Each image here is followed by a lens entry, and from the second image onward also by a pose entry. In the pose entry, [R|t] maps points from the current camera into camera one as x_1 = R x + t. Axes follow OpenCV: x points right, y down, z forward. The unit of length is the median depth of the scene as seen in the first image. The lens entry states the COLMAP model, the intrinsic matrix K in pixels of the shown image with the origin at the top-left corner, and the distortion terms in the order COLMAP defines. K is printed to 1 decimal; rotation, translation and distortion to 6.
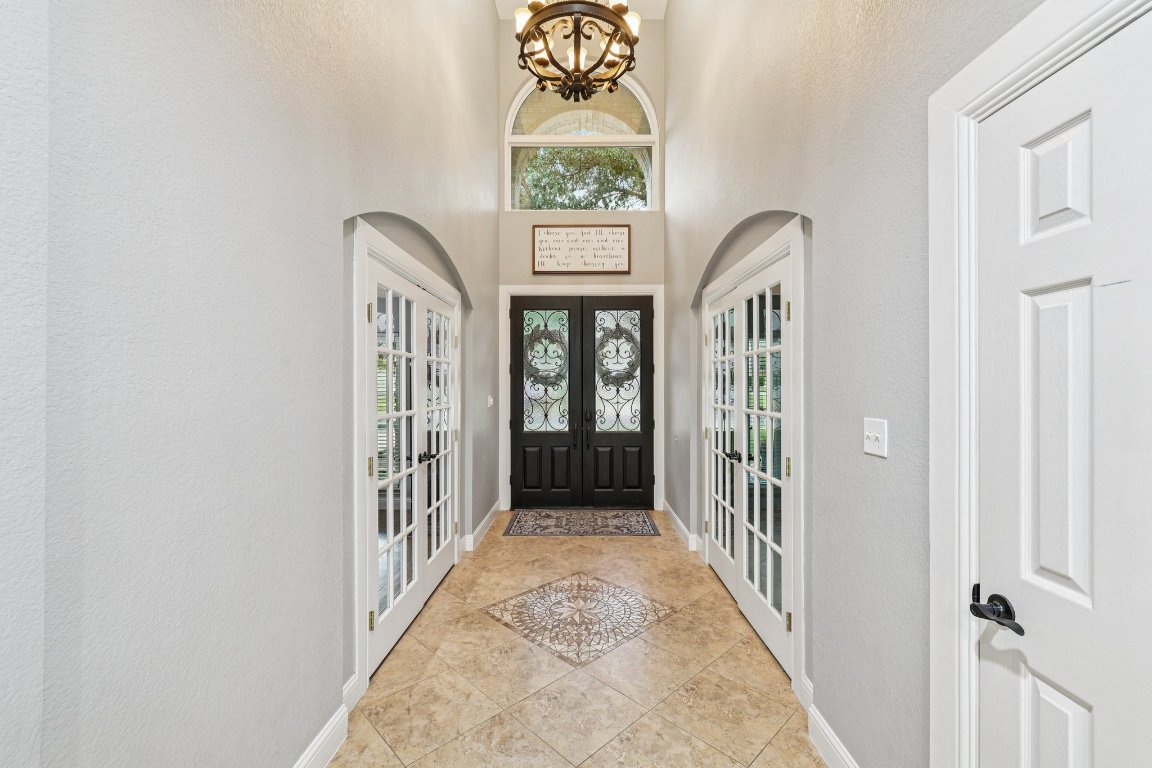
lens RADIAL K [[488.2, 0, 578.0], [0, 488.2, 387.4], [0, 0, 1]] dist [-0.002733, 0.000843]
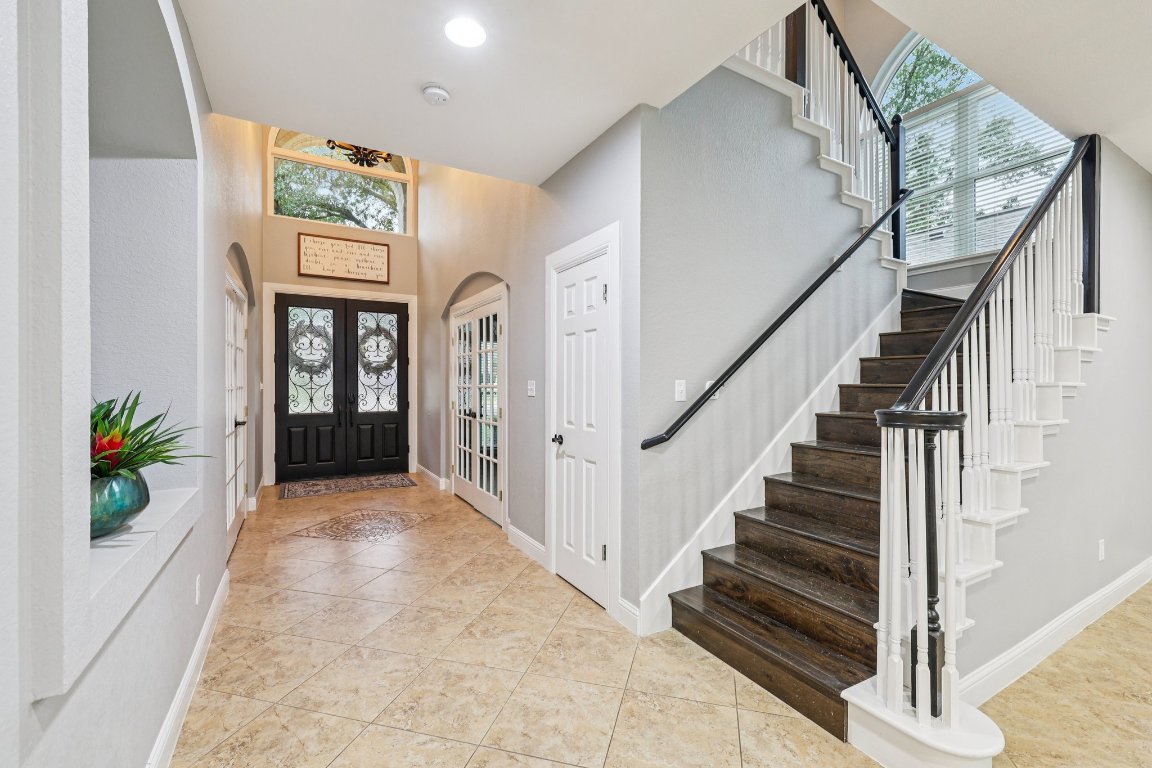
lens RADIAL K [[488.2, 0, 580.5], [0, 488.2, 382.5], [0, 0, 1]] dist [-0.002733, 0.000843]
pose [[0.860139, 0.002283, 0.510055, -0.106630], [0.000055, 0.999990, -0.004569, 0.022699], [-0.510060, 0.003958, 0.860130, -0.314908]]
